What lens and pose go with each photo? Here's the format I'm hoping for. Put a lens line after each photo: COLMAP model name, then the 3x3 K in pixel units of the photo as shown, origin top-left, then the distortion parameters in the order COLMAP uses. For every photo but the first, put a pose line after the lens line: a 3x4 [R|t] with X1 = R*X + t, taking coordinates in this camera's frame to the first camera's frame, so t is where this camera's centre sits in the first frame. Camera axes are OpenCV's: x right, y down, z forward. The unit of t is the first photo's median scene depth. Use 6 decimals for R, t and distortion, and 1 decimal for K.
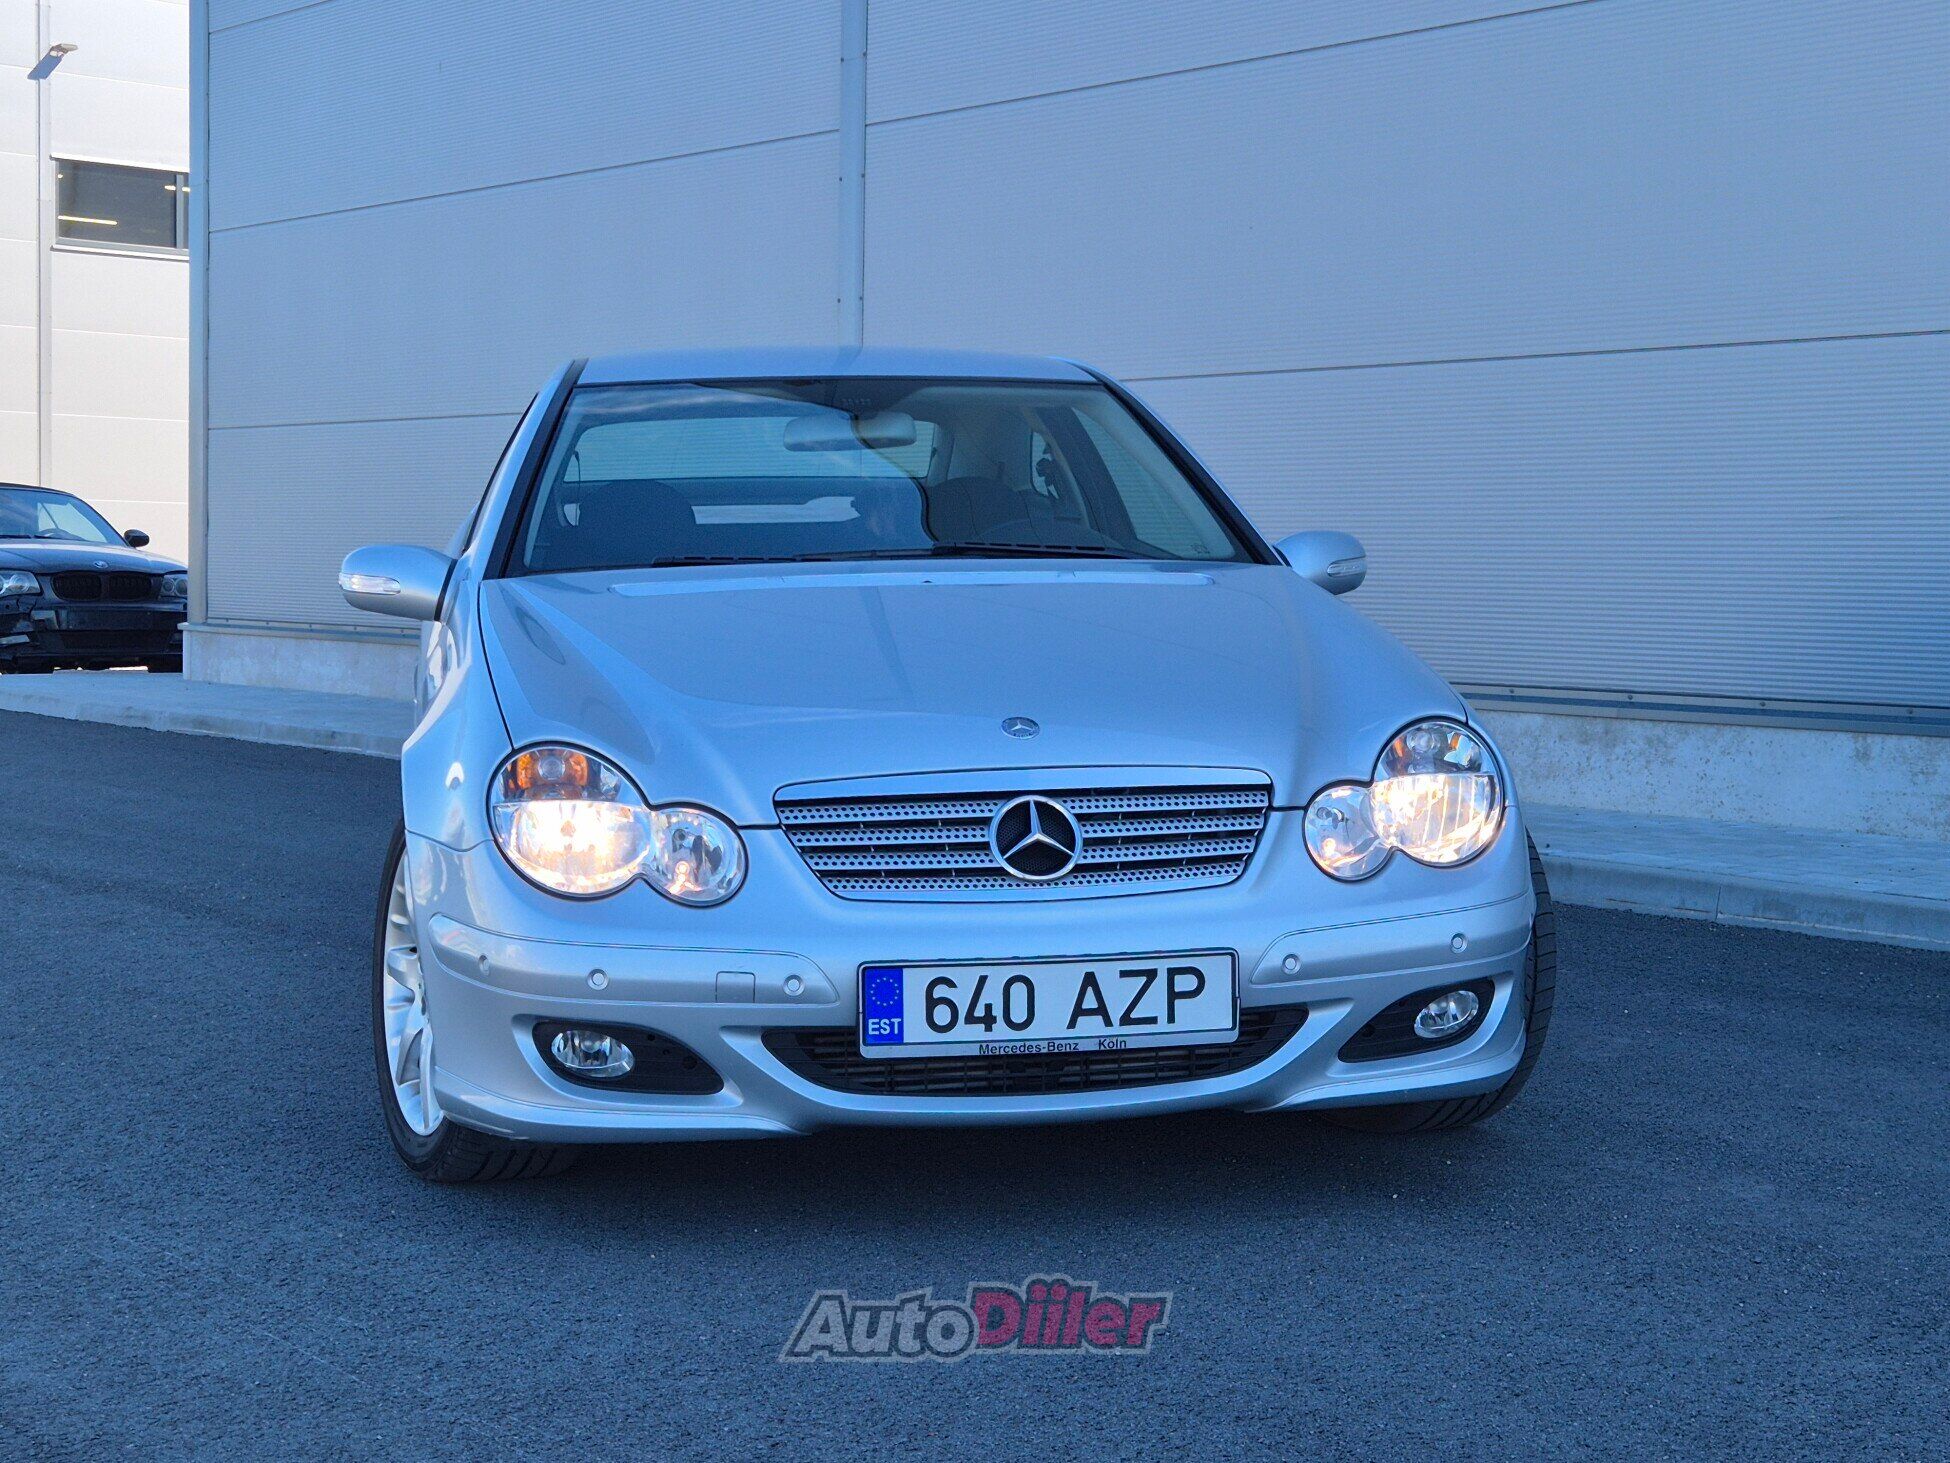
lens RADIAL K [[1453.8, 0, 975.0], [0, 1453.8, 731.5], [0, 0, 1]] dist [0.019282, -0.006888]
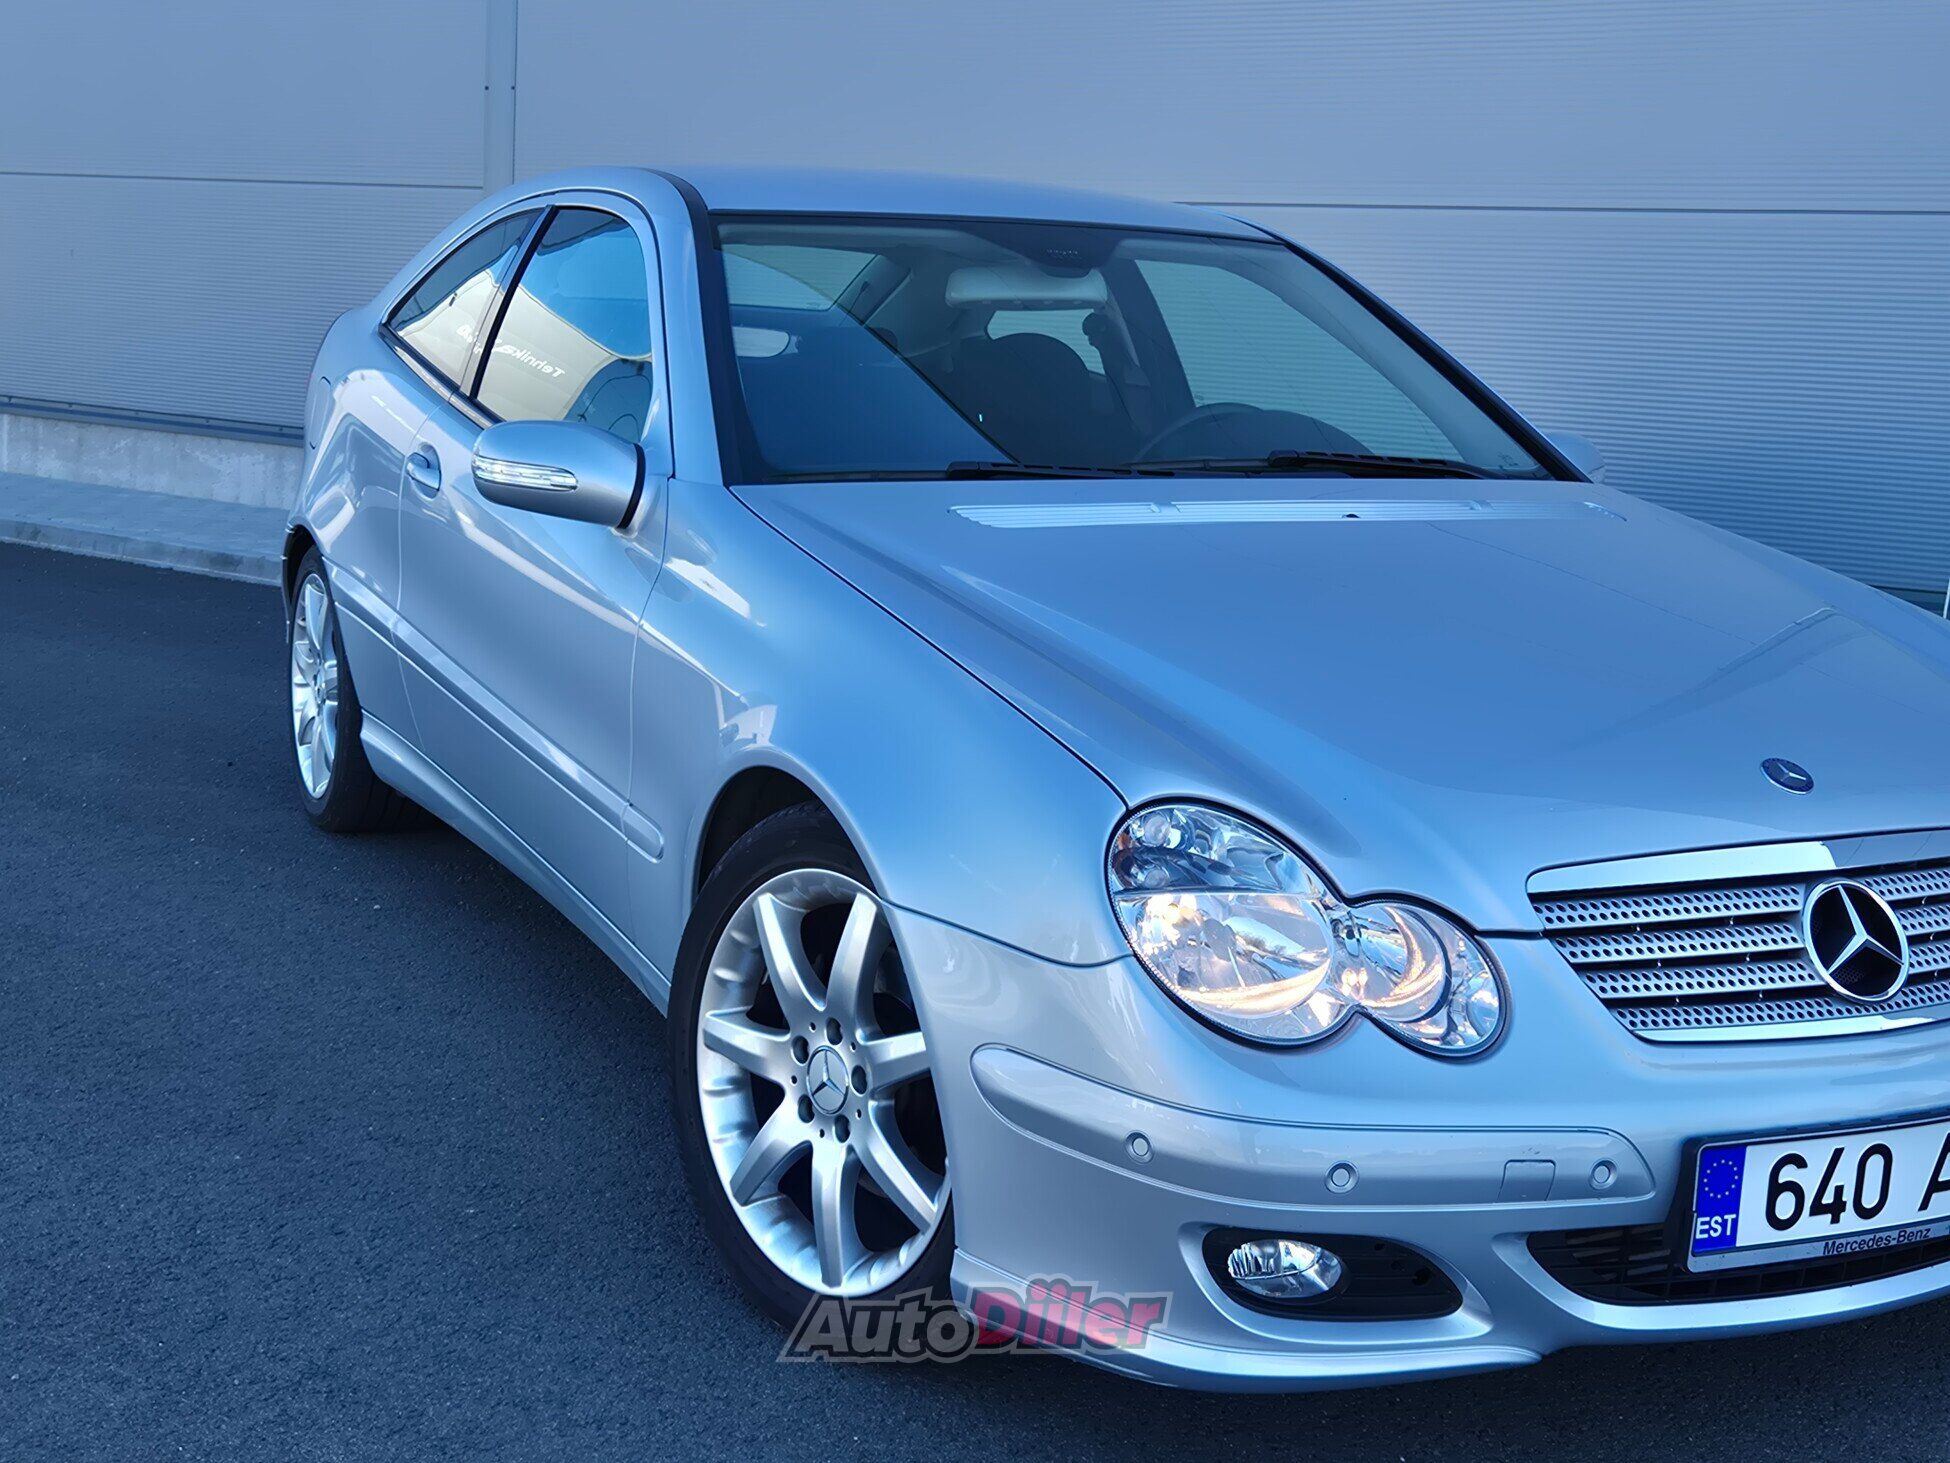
lens RADIAL K [[1453.8, 0, 975.0], [0, 1453.8, 731.5], [0, 0, 1]] dist [0.019282, -0.006888]
pose [[0.989537, 0.010597, 0.143888, -0.508379], [-0.026173, 0.993936, 0.106797, -0.097419], [-0.141884, -0.109445, 0.983814, 0.378704]]
